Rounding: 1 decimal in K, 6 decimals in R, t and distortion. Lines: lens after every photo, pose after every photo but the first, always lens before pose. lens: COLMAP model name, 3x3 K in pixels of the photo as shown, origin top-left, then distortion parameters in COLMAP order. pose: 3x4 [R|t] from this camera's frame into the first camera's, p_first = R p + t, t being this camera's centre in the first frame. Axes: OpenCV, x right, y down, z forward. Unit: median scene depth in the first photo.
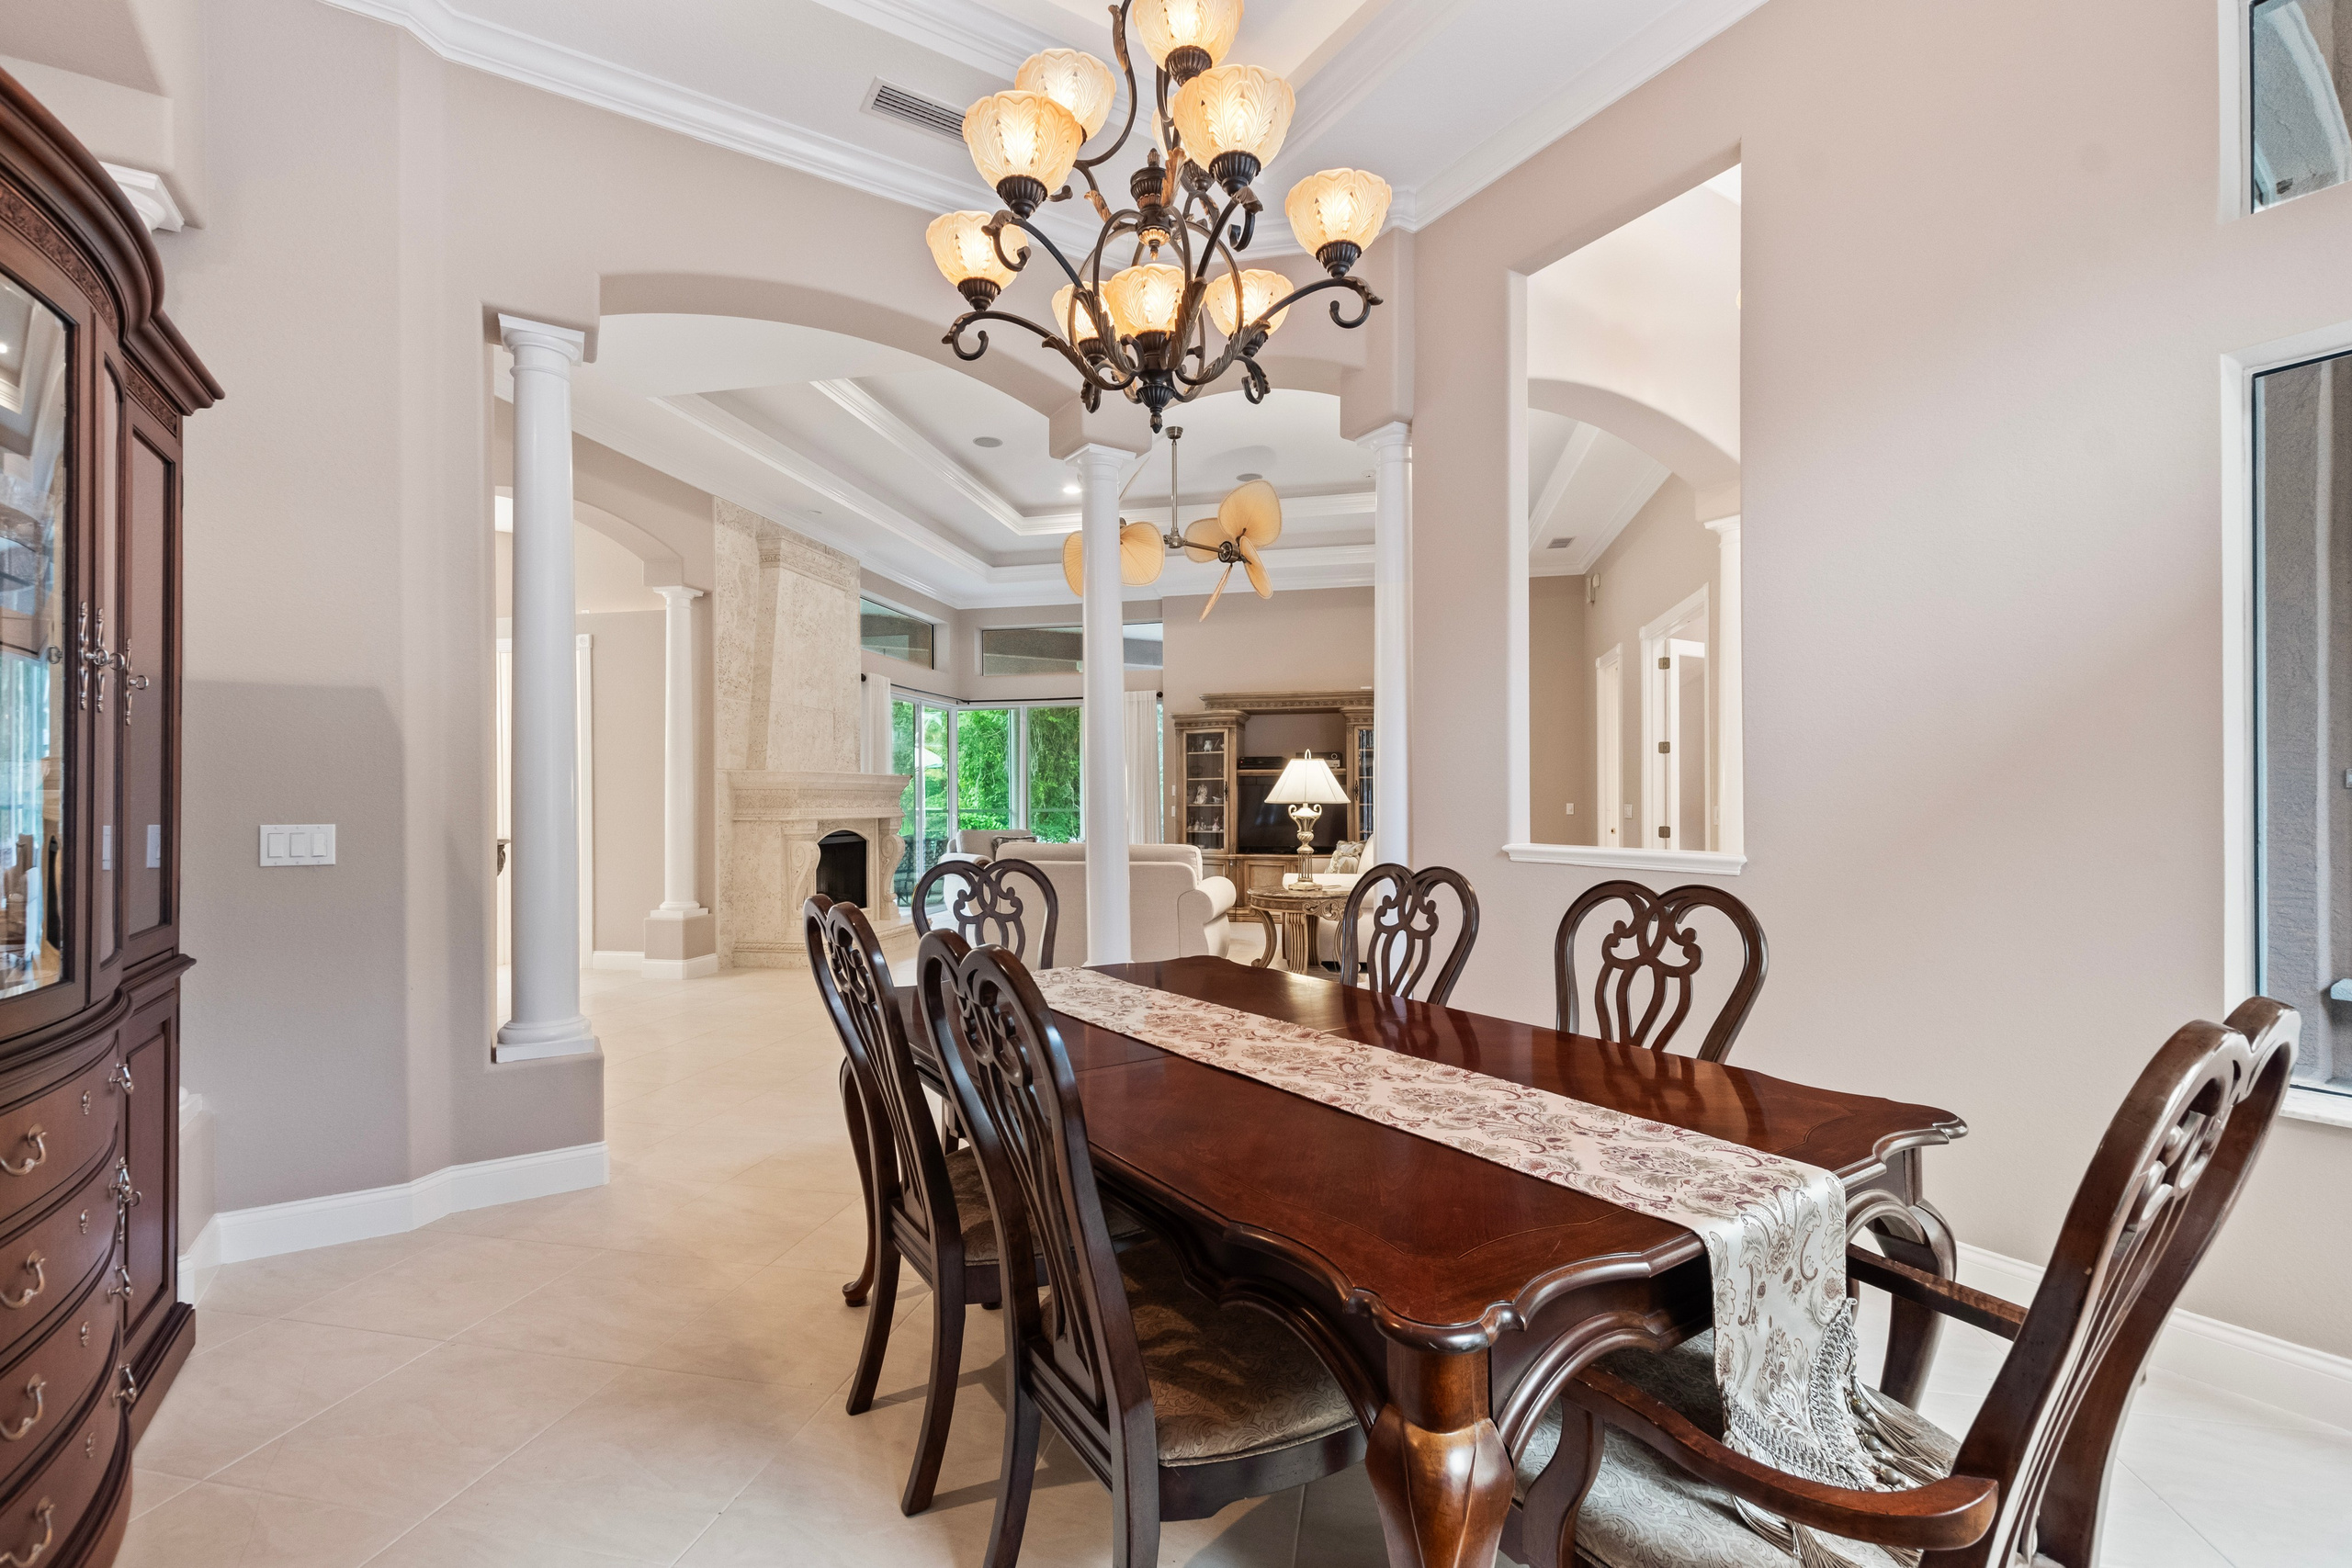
lens RADIAL K [[1020.5, 0, 1175.6], [0, 1020.5, 794.4], [0, 0, 1]] dist [0.006696, -0.000135]
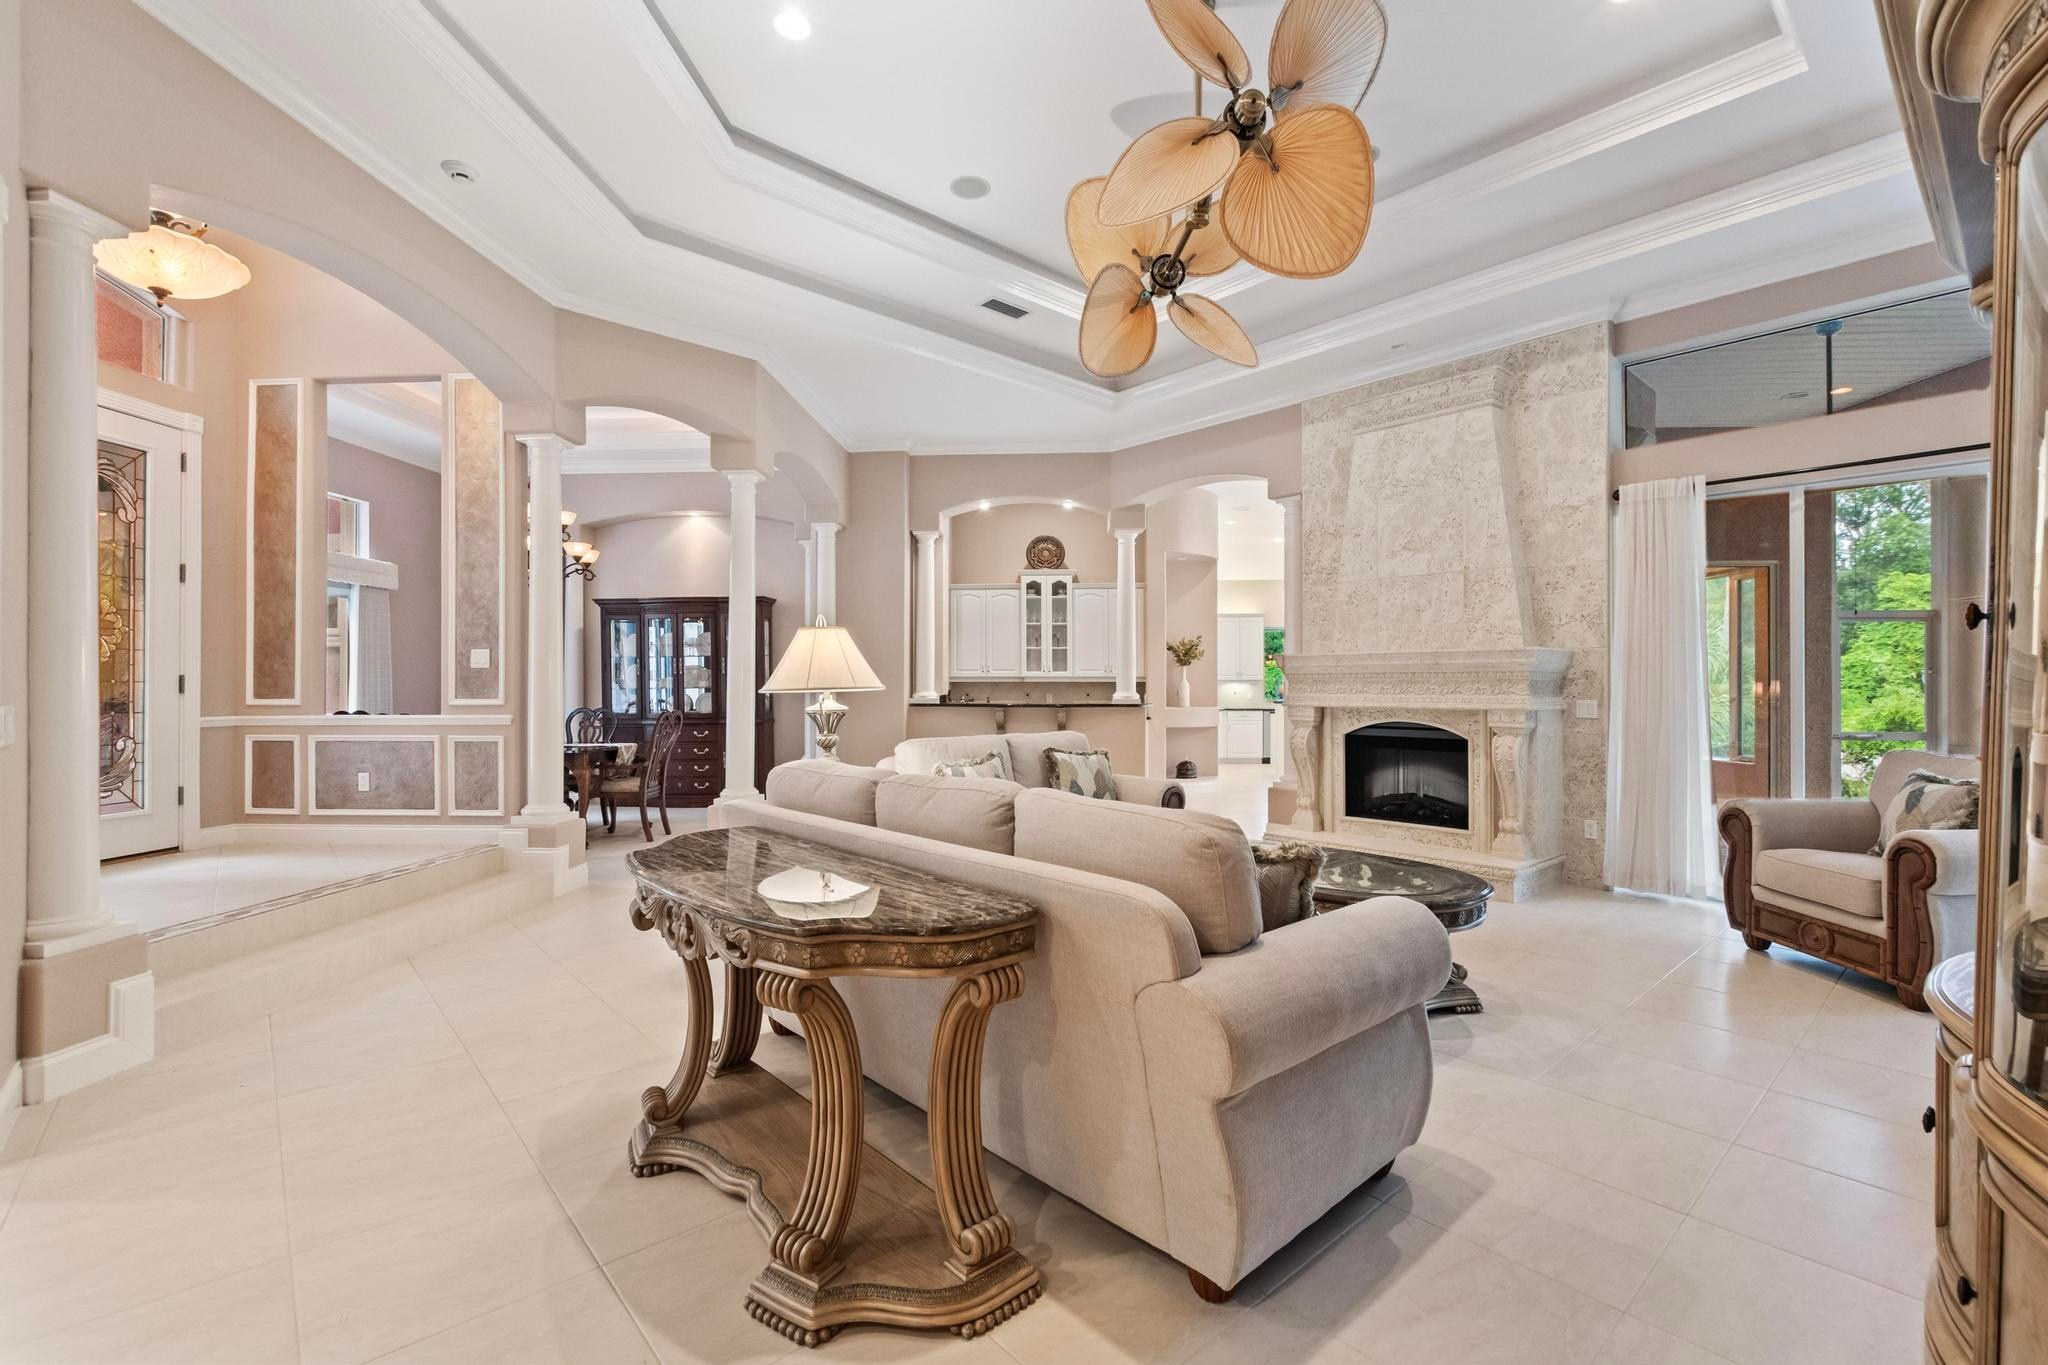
lens RADIAL K [[888.7, 0, 1023.6], [0, 888.7, 691.6], [0, 0, 1]] dist [0.006696, -0.000135]
pose [[-0.591327, 0.008756, -0.806385, 0.441177], [0.010001, 0.999944, 0.003524, 0.005316], [0.806370, -0.005980, -0.591381, 1.209488]]
